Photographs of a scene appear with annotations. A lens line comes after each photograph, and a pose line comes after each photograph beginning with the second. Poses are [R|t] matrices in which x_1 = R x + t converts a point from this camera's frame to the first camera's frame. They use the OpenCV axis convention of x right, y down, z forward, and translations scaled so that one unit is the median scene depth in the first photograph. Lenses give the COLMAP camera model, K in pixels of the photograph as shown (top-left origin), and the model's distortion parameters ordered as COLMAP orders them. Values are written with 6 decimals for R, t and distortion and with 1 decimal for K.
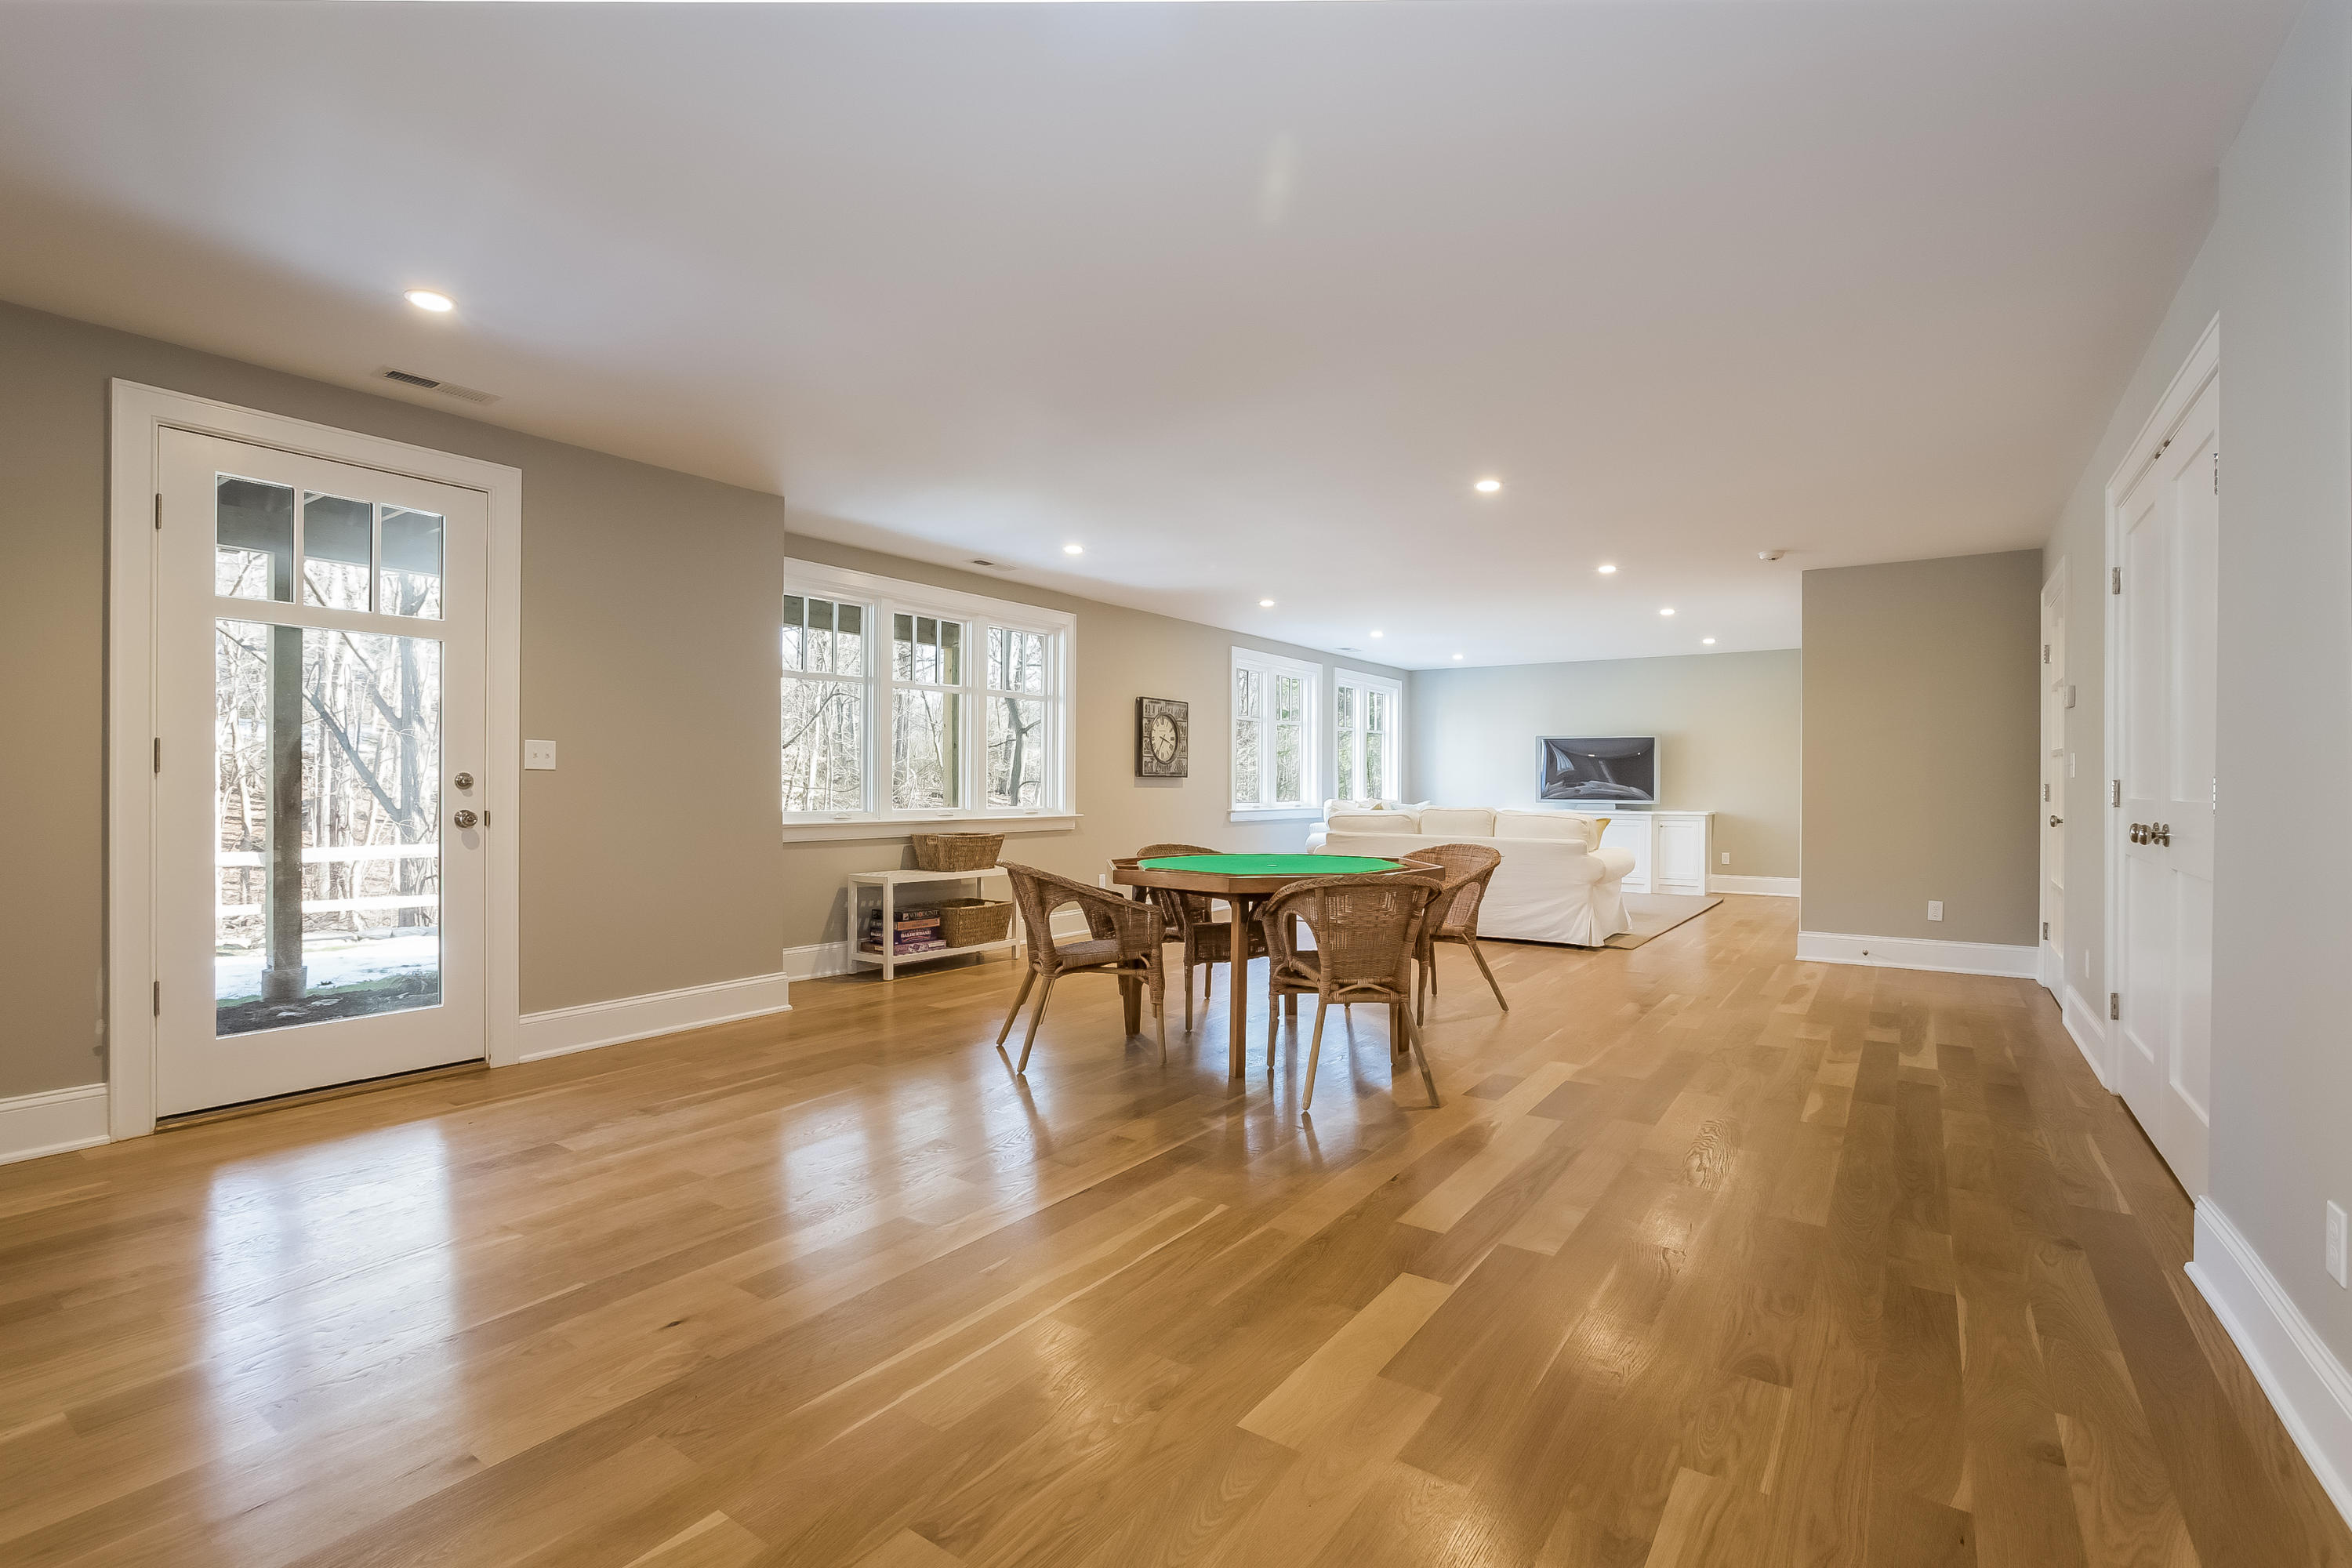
lens RADIAL K [[1086.7, 0, 1176.0], [0, 1086.7, 784.0], [0, 0, 1]] dist [-0.038281, 0.000405]
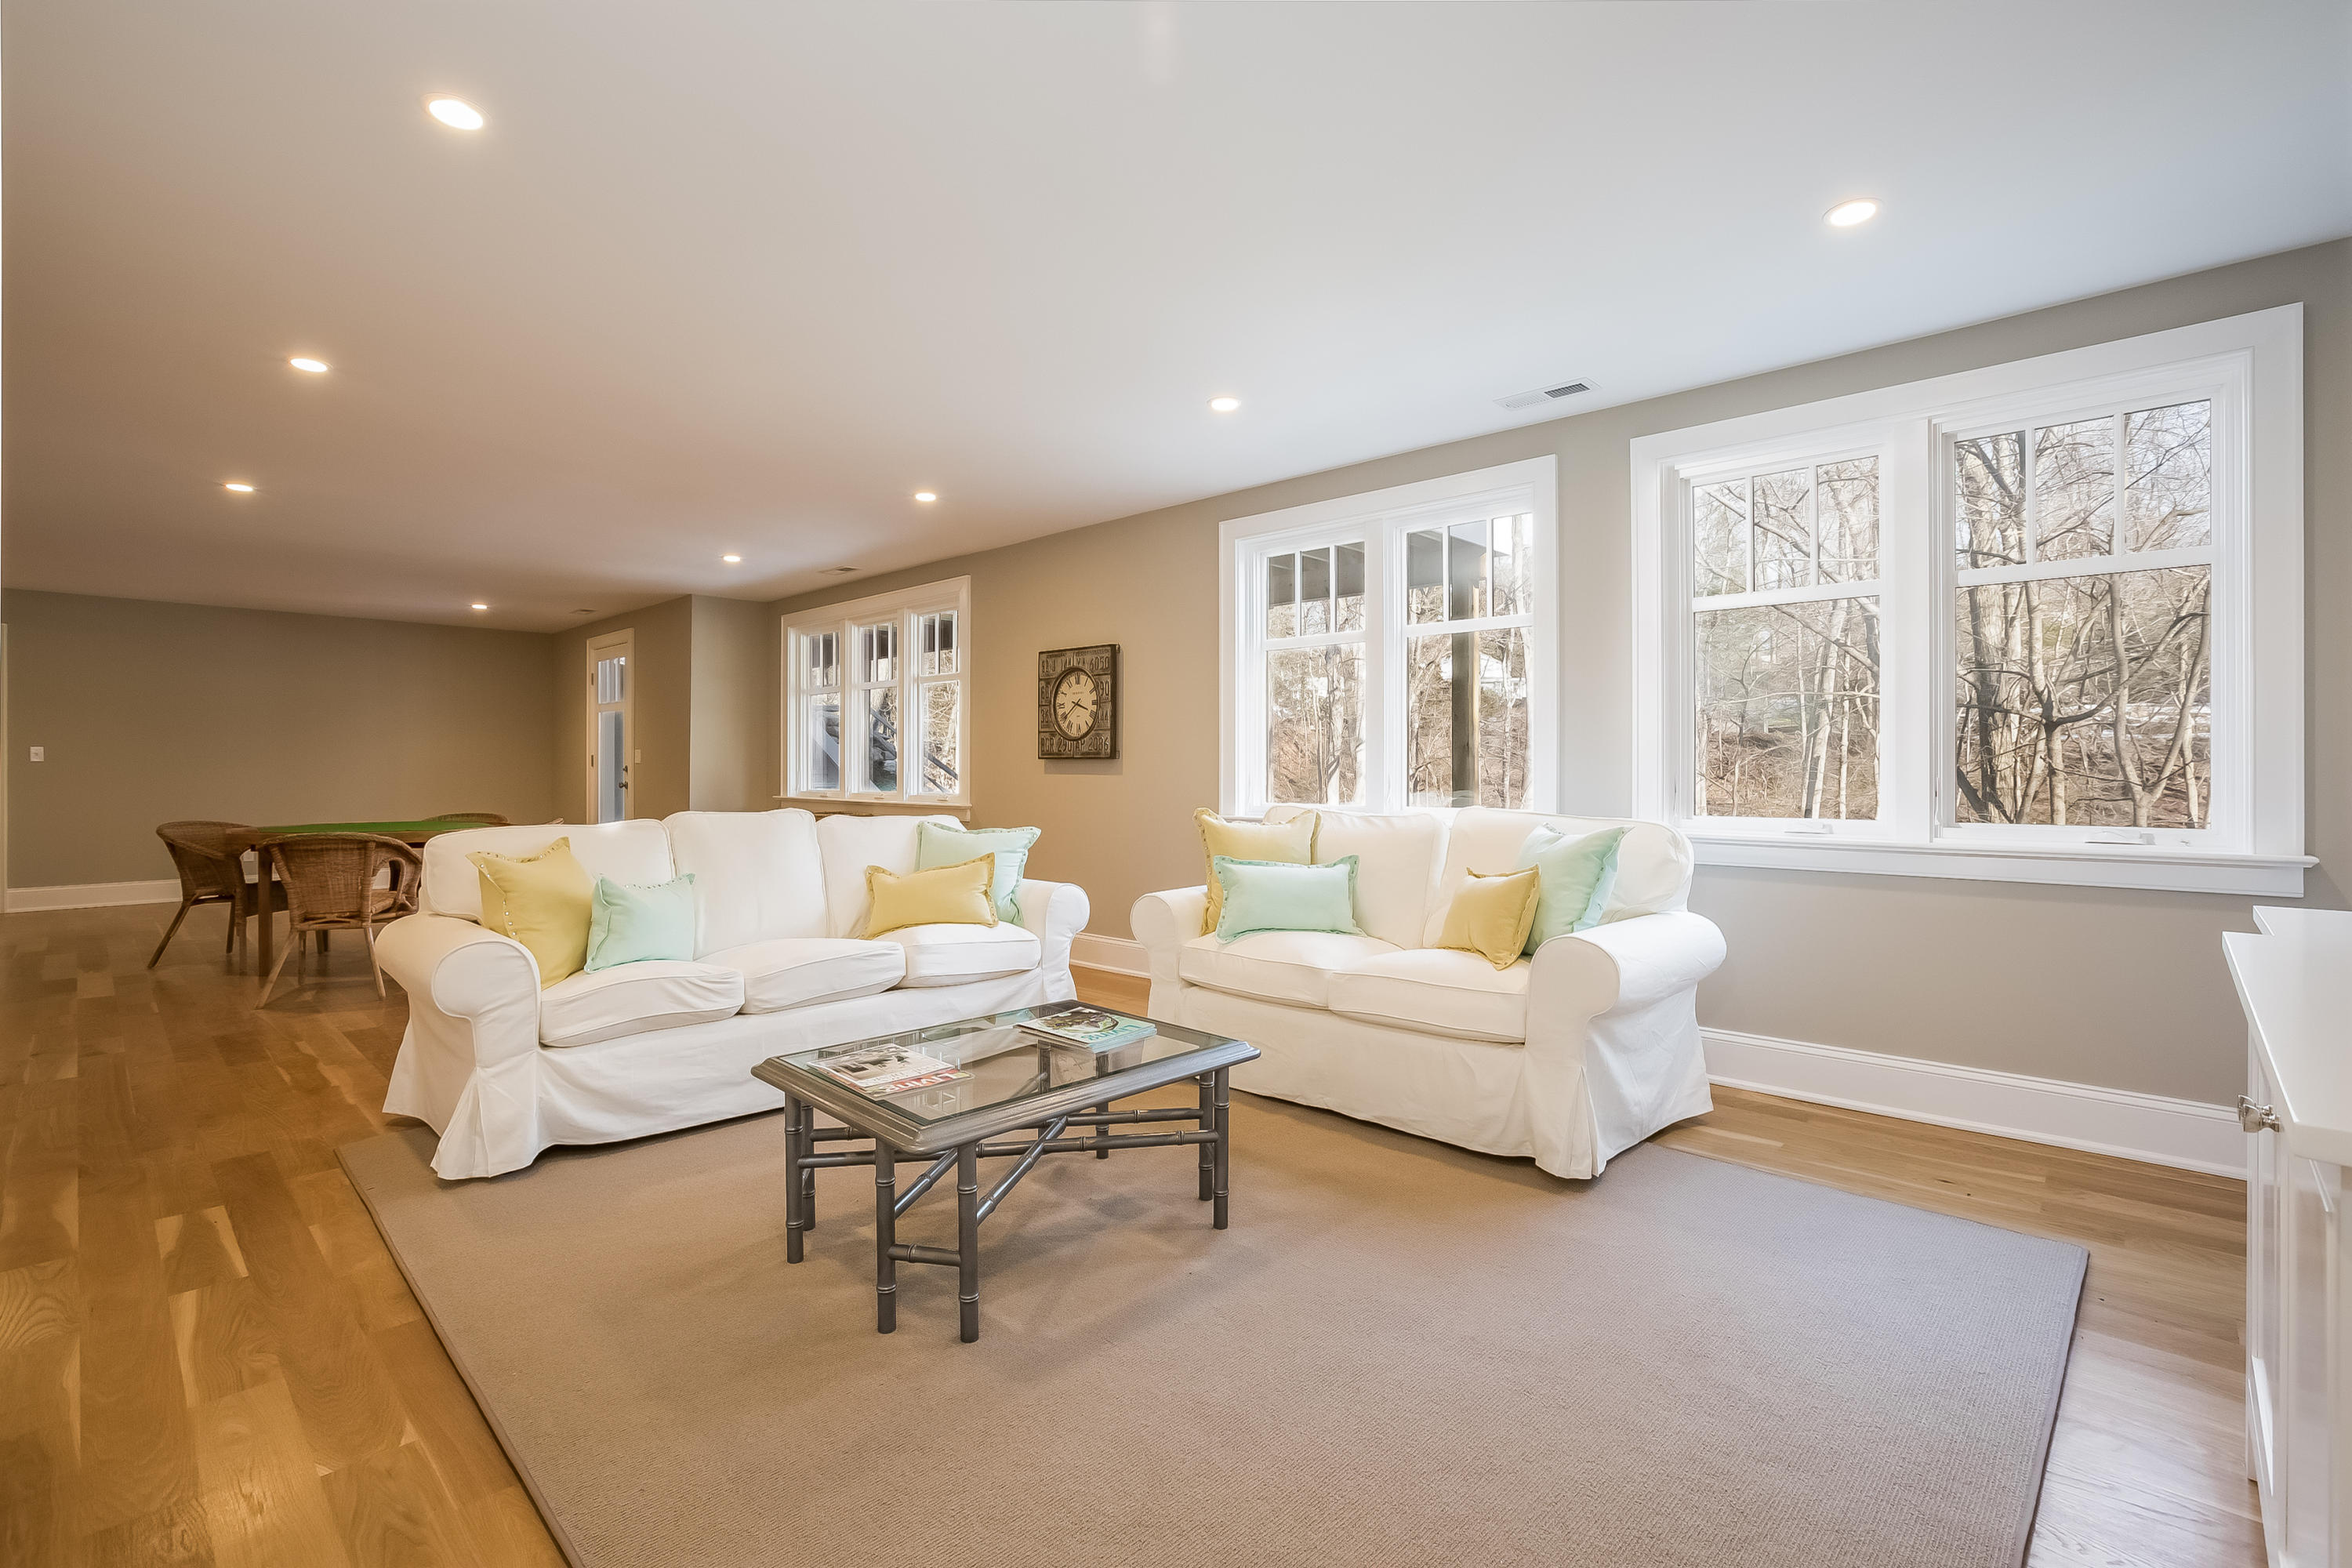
lens RADIAL K [[1086.7, 0, 1176.0], [0, 1086.7, 784.0], [0, 0, 1]] dist [-0.038281, 0.000405]
pose [[-0.165936, 0.013293, -0.986047, 0.650779], [0.005273, 0.999907, 0.012592, -0.000295], [0.986122, -0.003110, -0.165991, 1.169515]]
